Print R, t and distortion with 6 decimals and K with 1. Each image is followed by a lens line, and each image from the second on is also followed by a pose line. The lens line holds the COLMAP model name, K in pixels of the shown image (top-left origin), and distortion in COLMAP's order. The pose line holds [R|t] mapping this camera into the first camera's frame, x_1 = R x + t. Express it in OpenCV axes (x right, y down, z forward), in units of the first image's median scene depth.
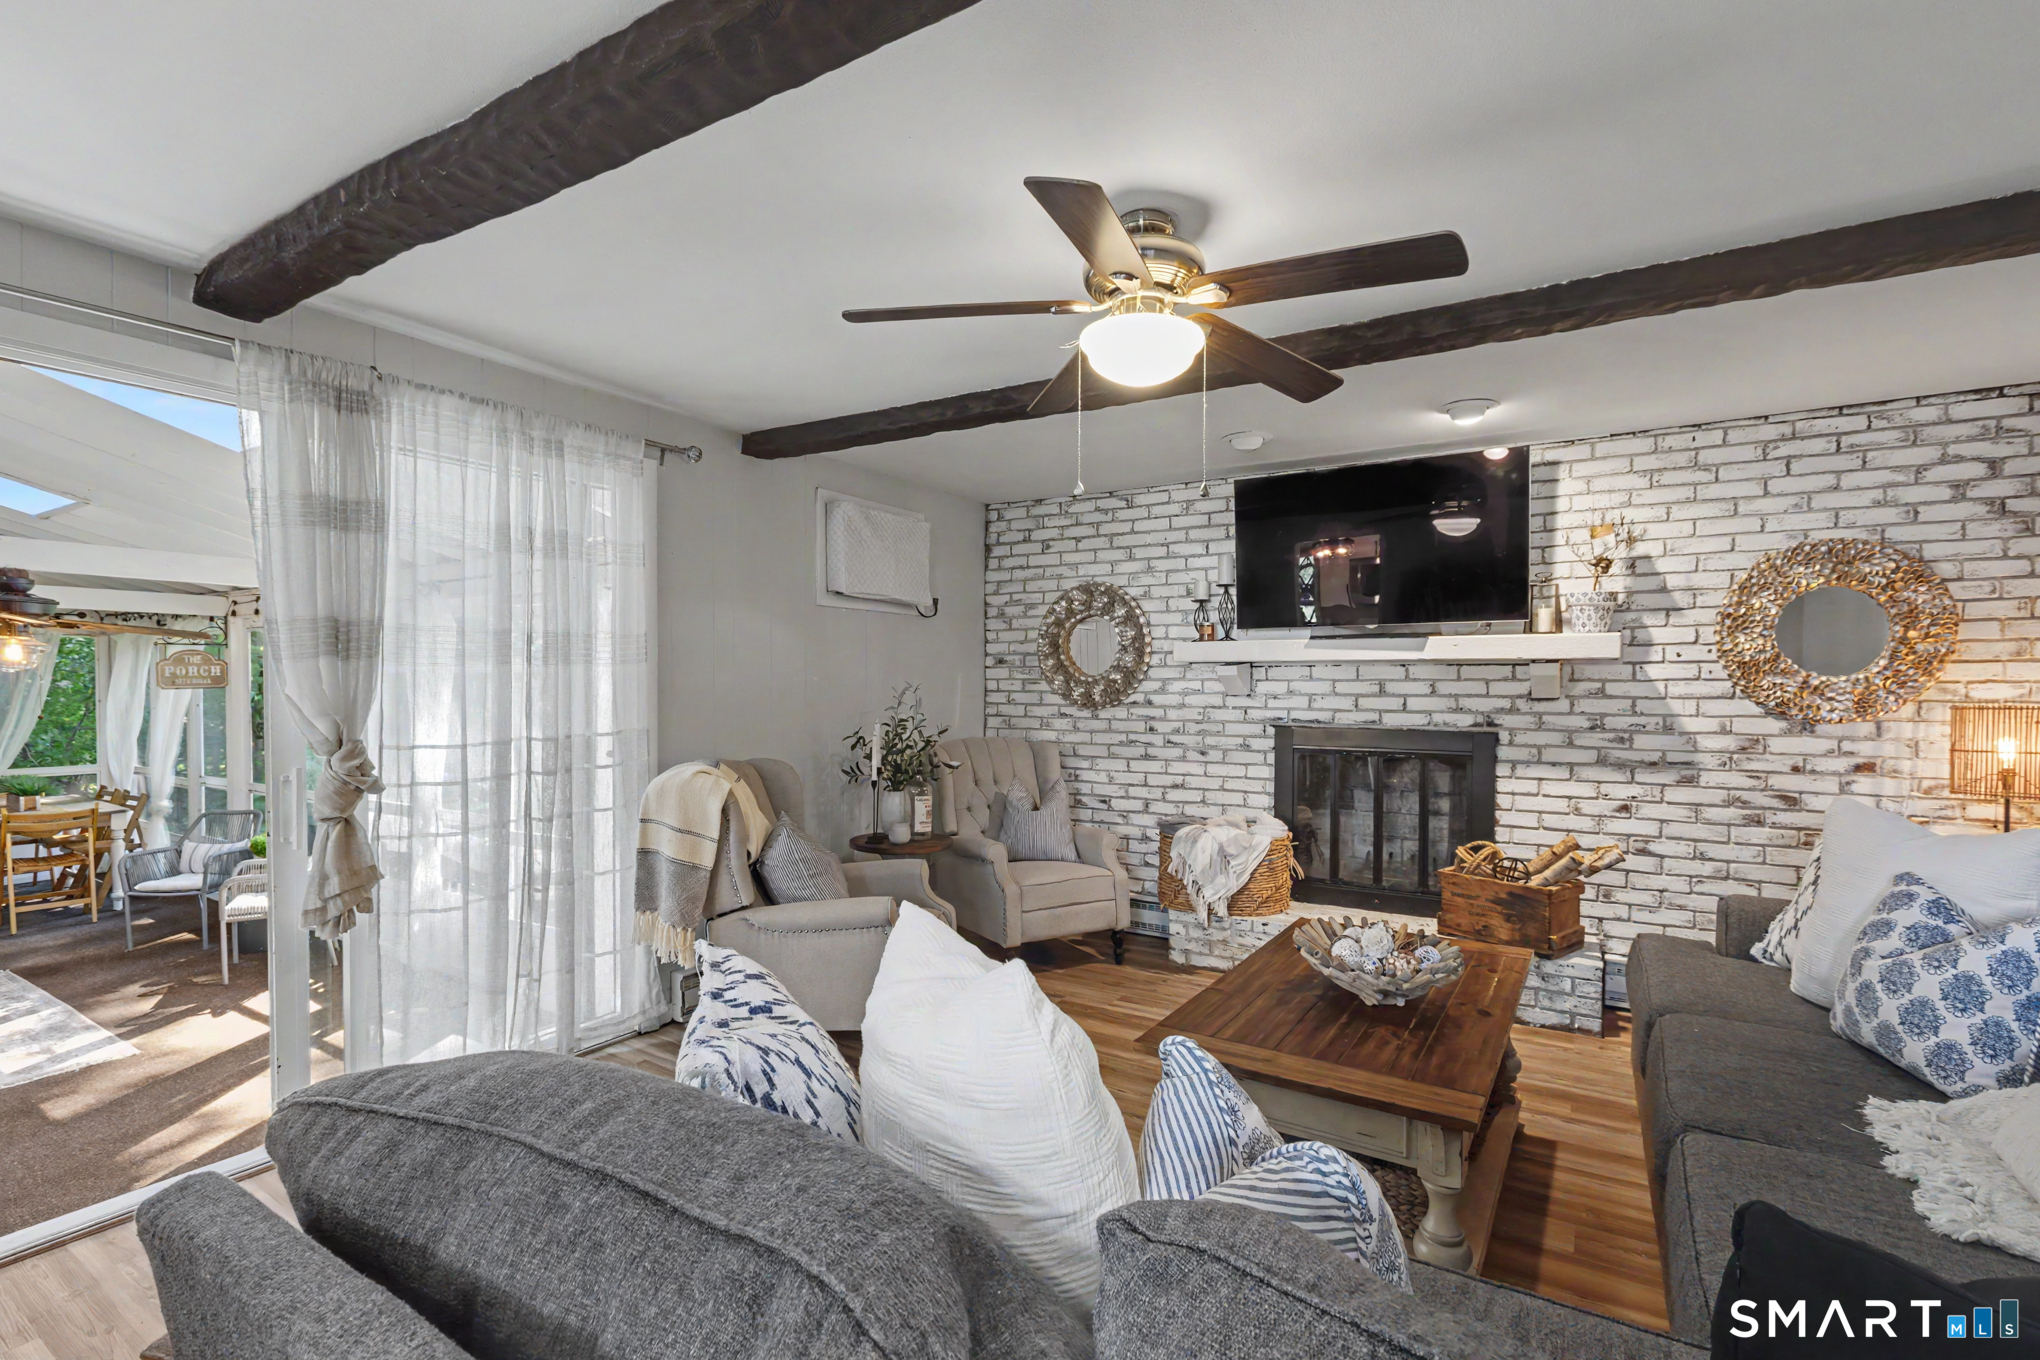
lens RADIAL K [[919.0, 0, 1009.4], [0, 919.0, 689.9], [0, 0, 1]] dist [-0.003783, 0.001237]
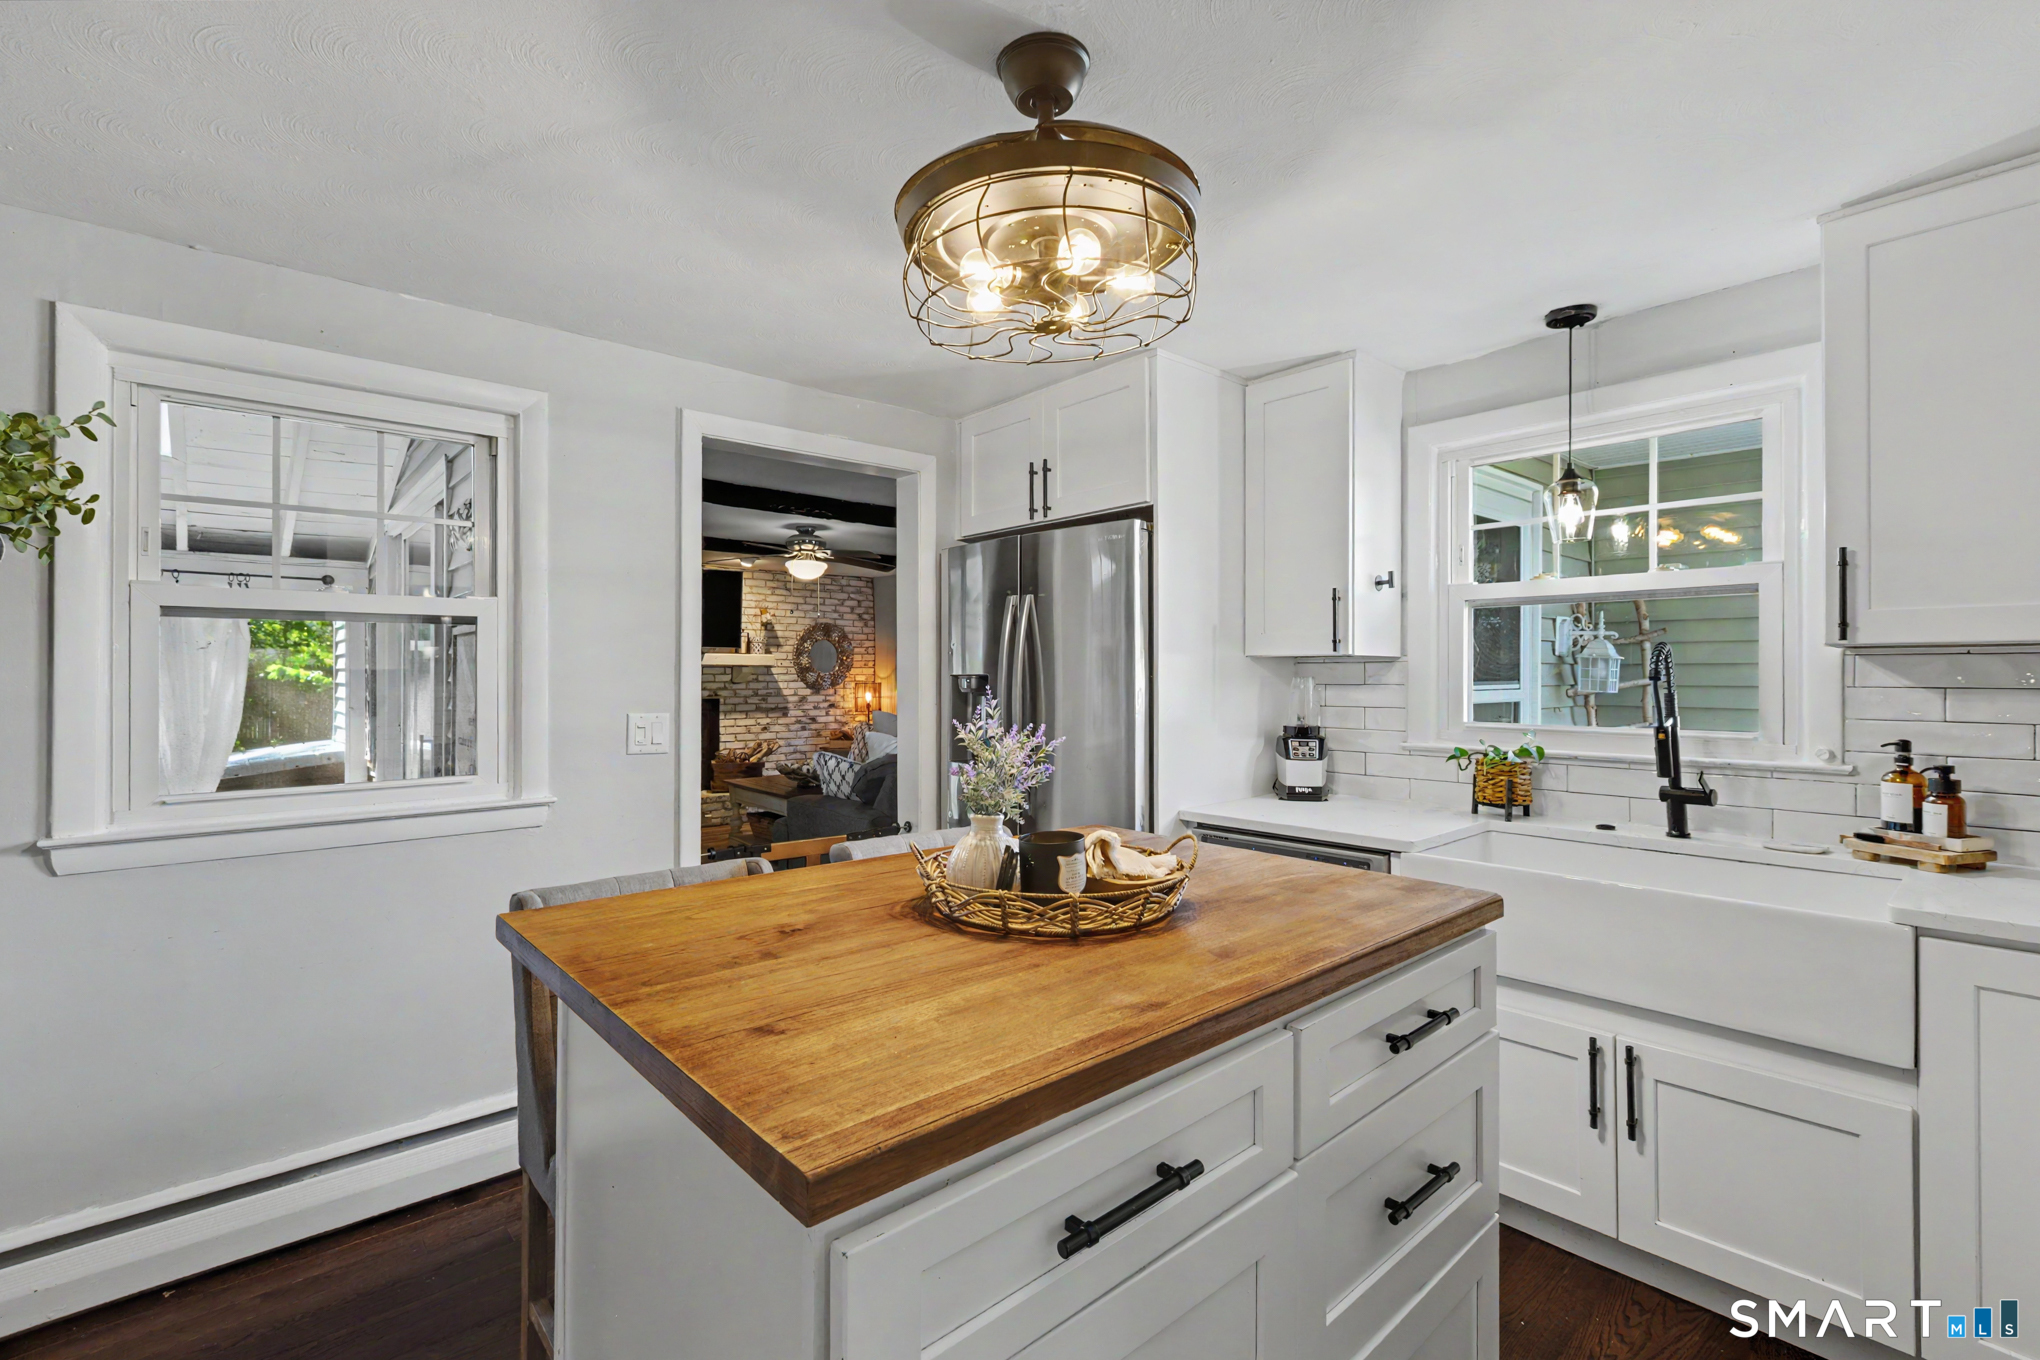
lens RADIAL K [[919.0, 0, 1016.1], [0, 919.0, 672.7], [0, 0, 1]] dist [-0.003783, 0.001237]
pose [[0.293734, -0.001950, 0.955885, -1.258271], [0.009425, 0.999955, -0.000857, -0.006083], [-0.955841, 0.009261, 0.293739, -0.284917]]
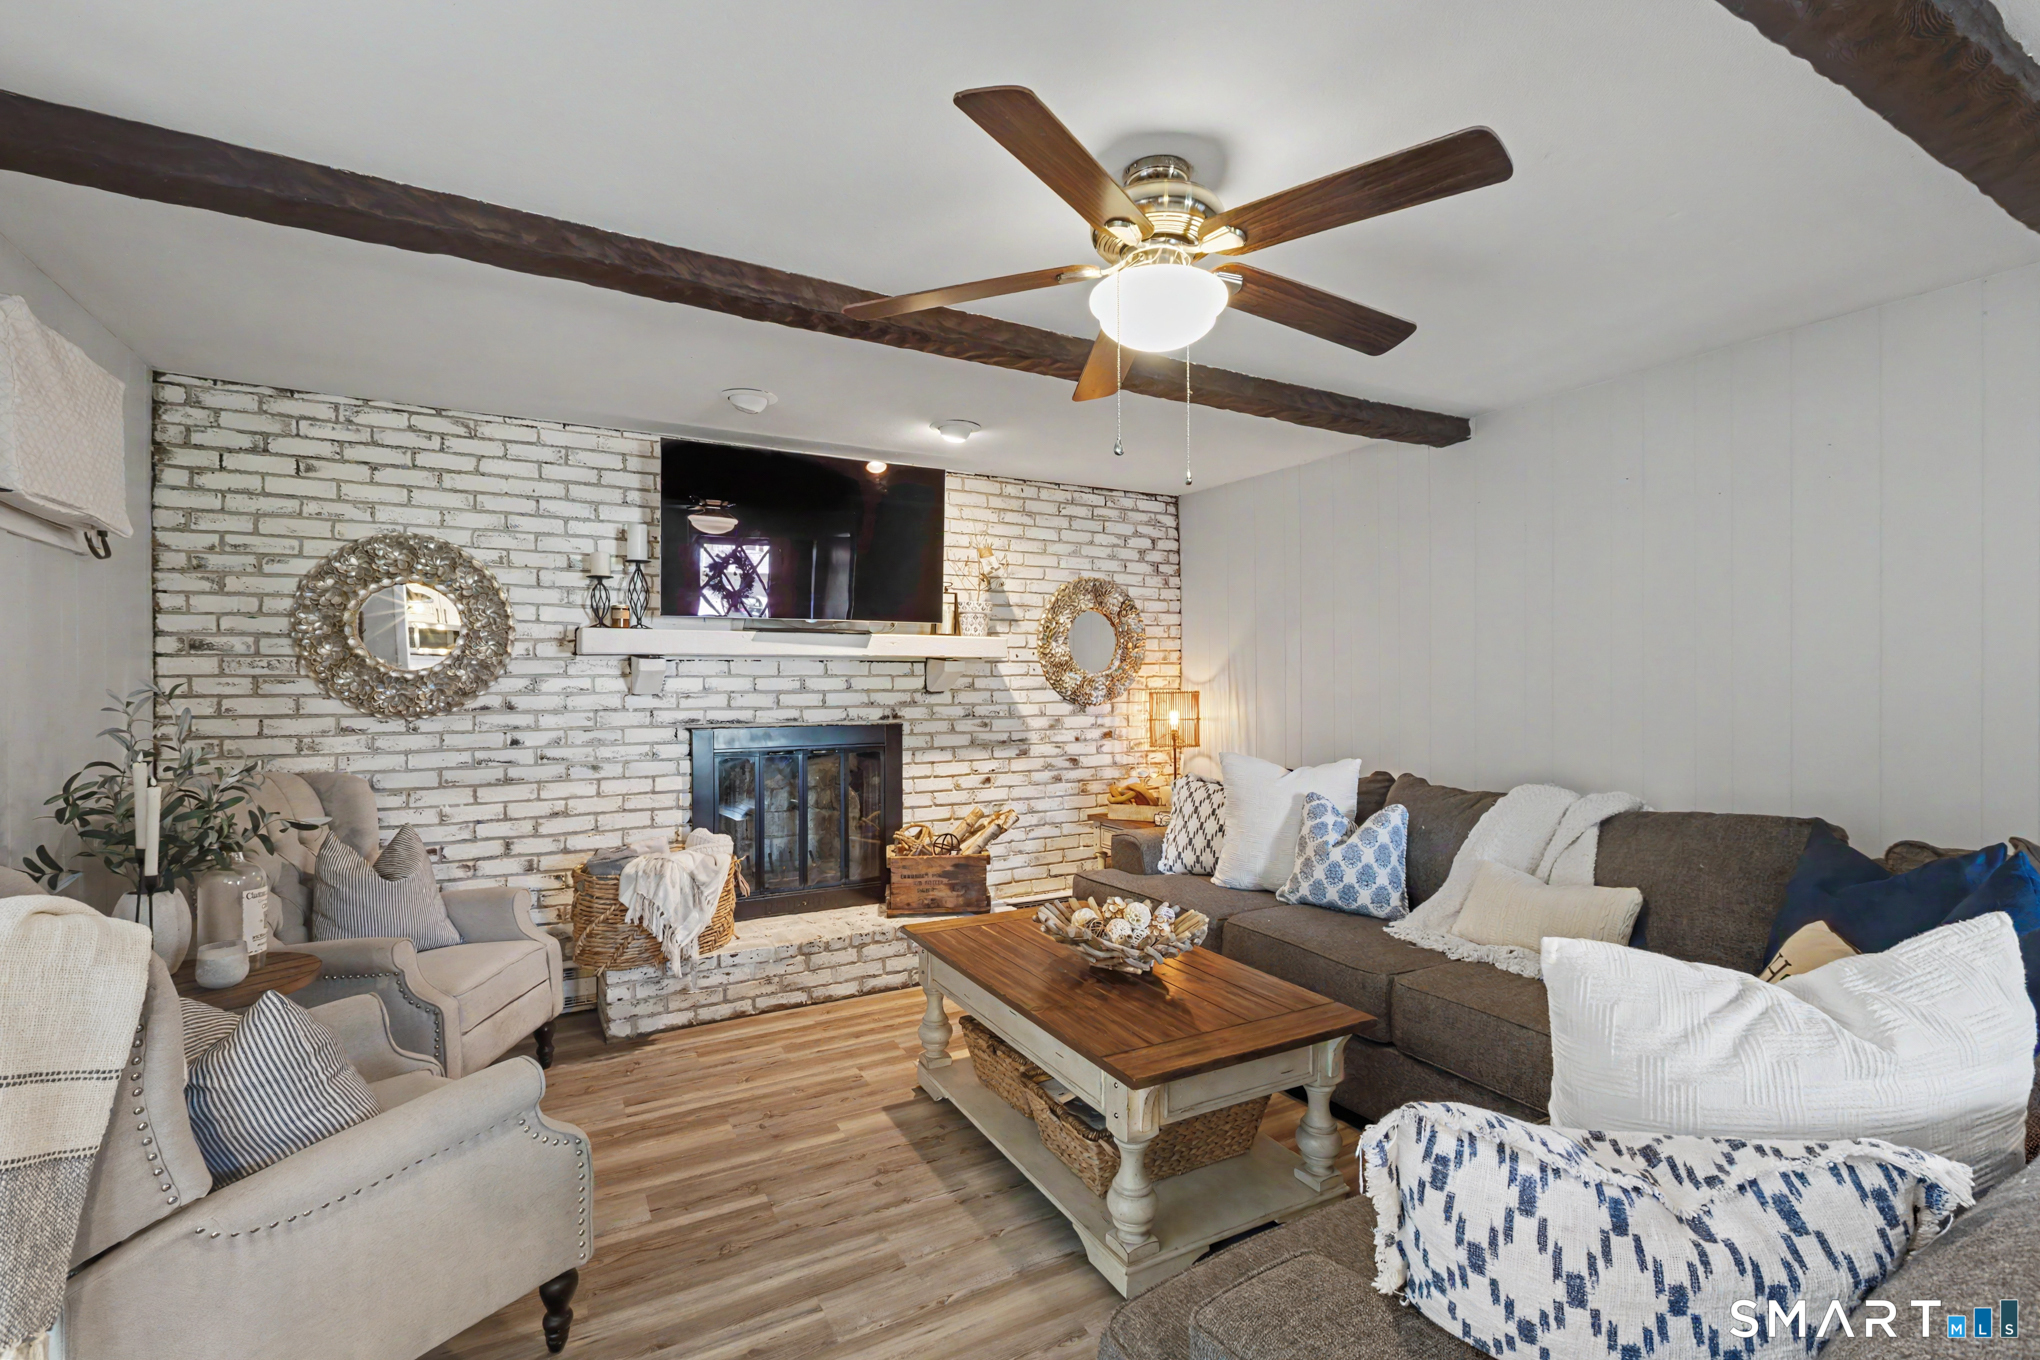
lens RADIAL K [[919.0, 0, 1016.3], [0, 919.0, 678.6], [0, 0, 1]] dist [-0.003783, 0.001237]
pose [[0.482305, -0.003145, 0.875998, -0.347979], [0.011783, 0.999926, -0.002898, -0.002635], [-0.875924, 0.011719, 0.482306, 0.330927]]
